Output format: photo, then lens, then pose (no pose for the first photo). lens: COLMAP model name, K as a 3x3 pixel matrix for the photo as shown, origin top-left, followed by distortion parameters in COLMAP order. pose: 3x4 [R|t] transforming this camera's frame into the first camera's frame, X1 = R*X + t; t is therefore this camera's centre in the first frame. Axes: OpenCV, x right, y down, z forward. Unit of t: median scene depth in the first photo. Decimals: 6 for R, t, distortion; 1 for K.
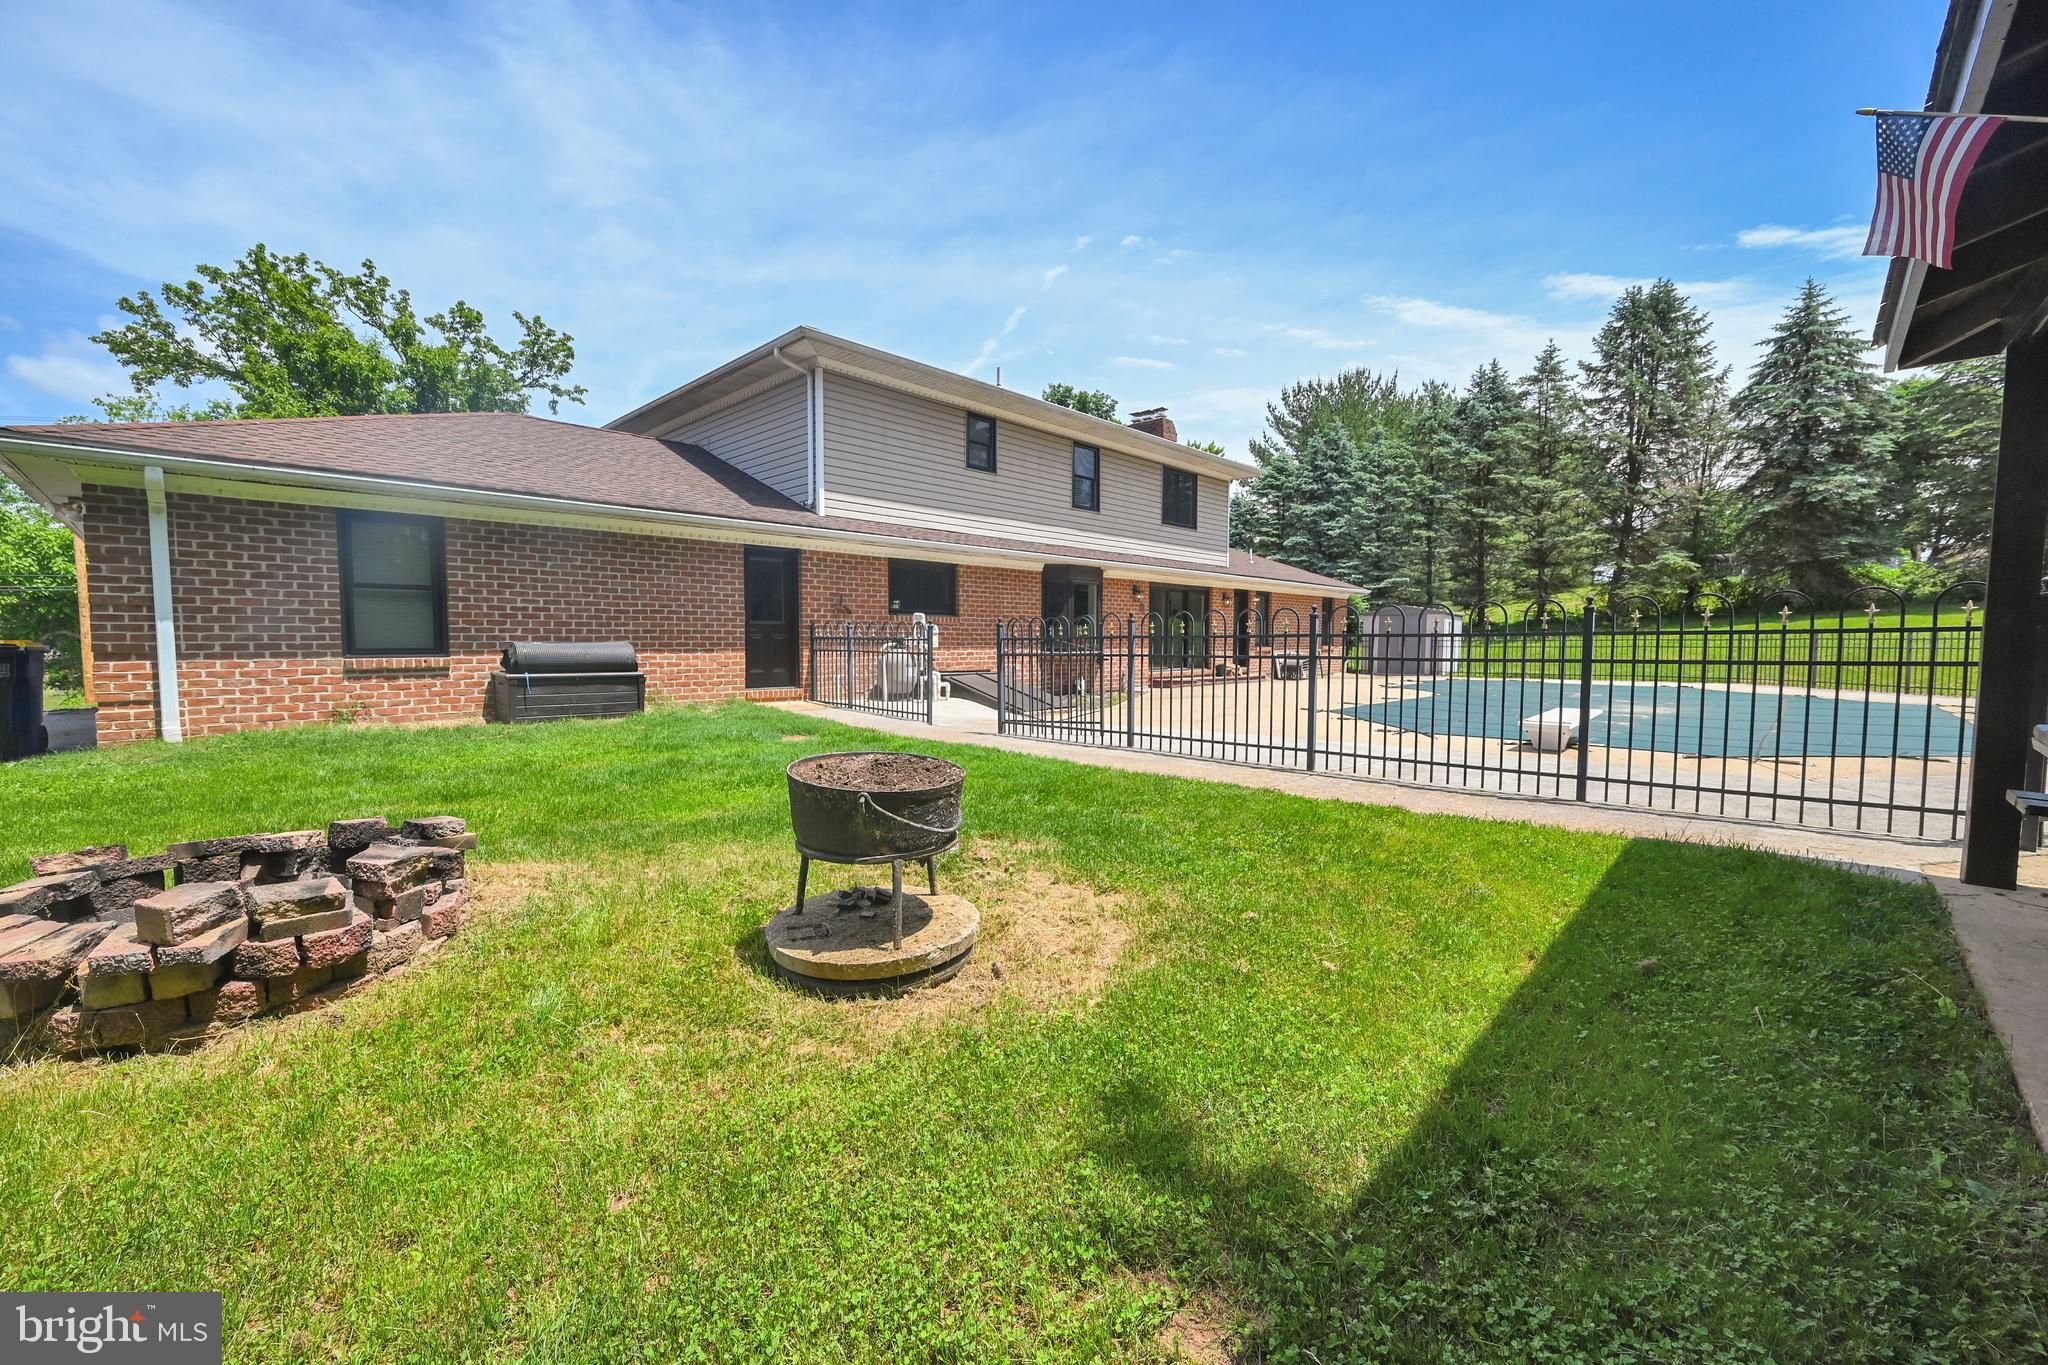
lens RADIAL K [[816.8, 0, 1012.0], [0, 816.8, 675.3], [0, 0, 1]] dist [0.003023, -0.000755]
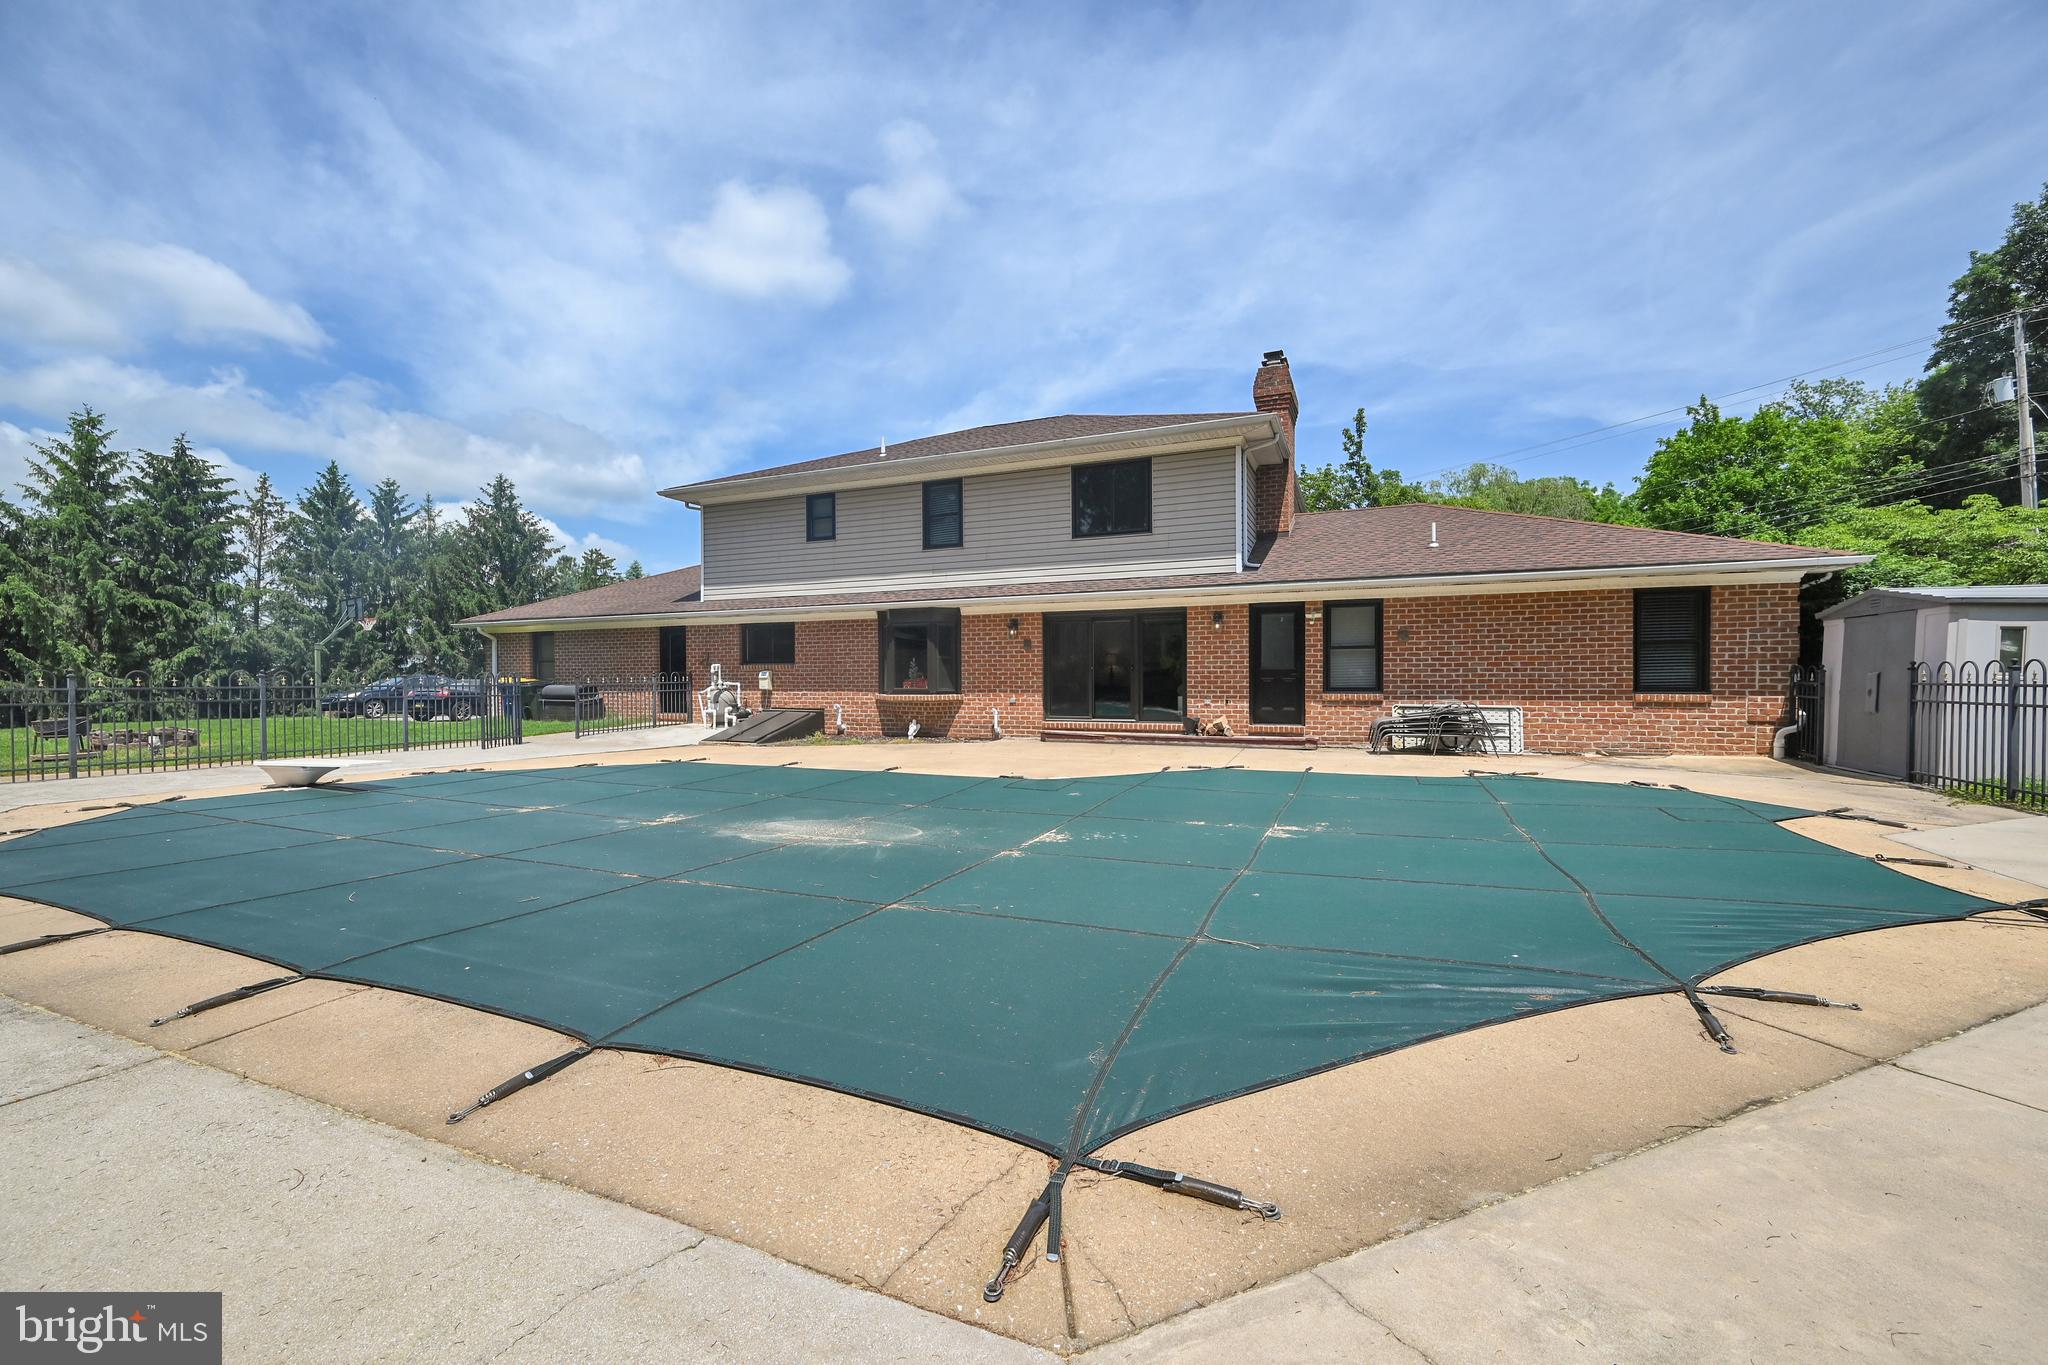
lens RADIAL K [[816.8, 0, 1015.2], [0, 816.8, 686.1], [0, 0, 1]] dist [0.003023, -0.000755]
pose [[0.362026, 0.002712, -0.932164, 1.041026], [-0.034968, 0.999331, -0.010673, -0.031748], [0.931512, 0.036460, 0.361878, 0.742973]]
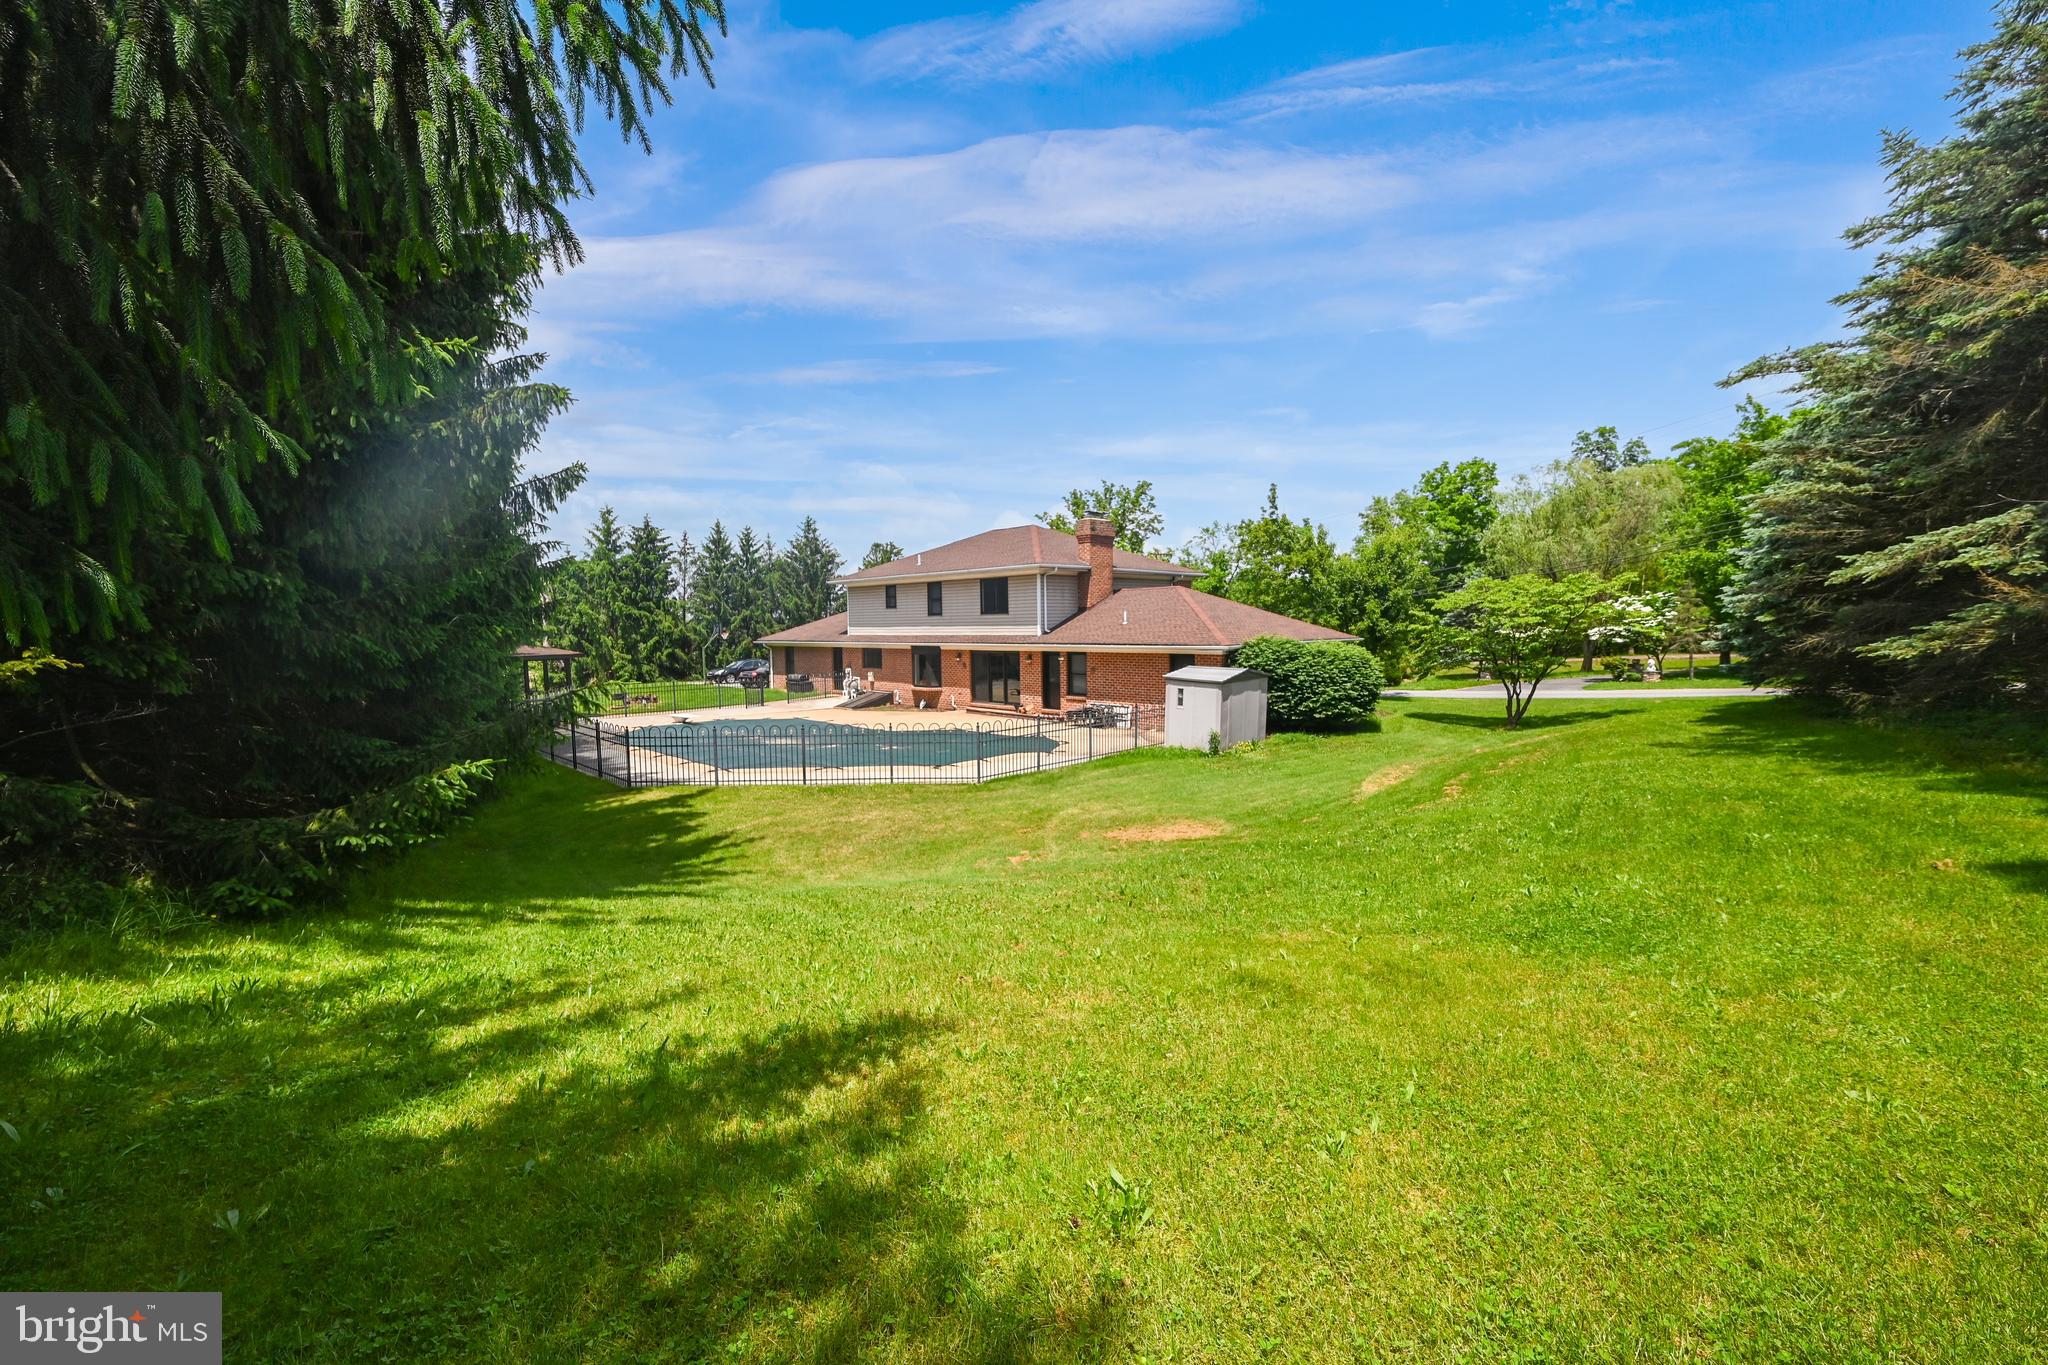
lens RADIAL K [[816.8, 0, 1022.2], [0, 816.8, 690.8], [0, 0, 1]] dist [0.003023, -0.000755]
pose [[-0.001199, 0.076665, -0.997056, 2.101957], [-0.033474, 0.996495, 0.076662, -0.181571], [0.999439, 0.033467, 0.001372, 1.228863]]
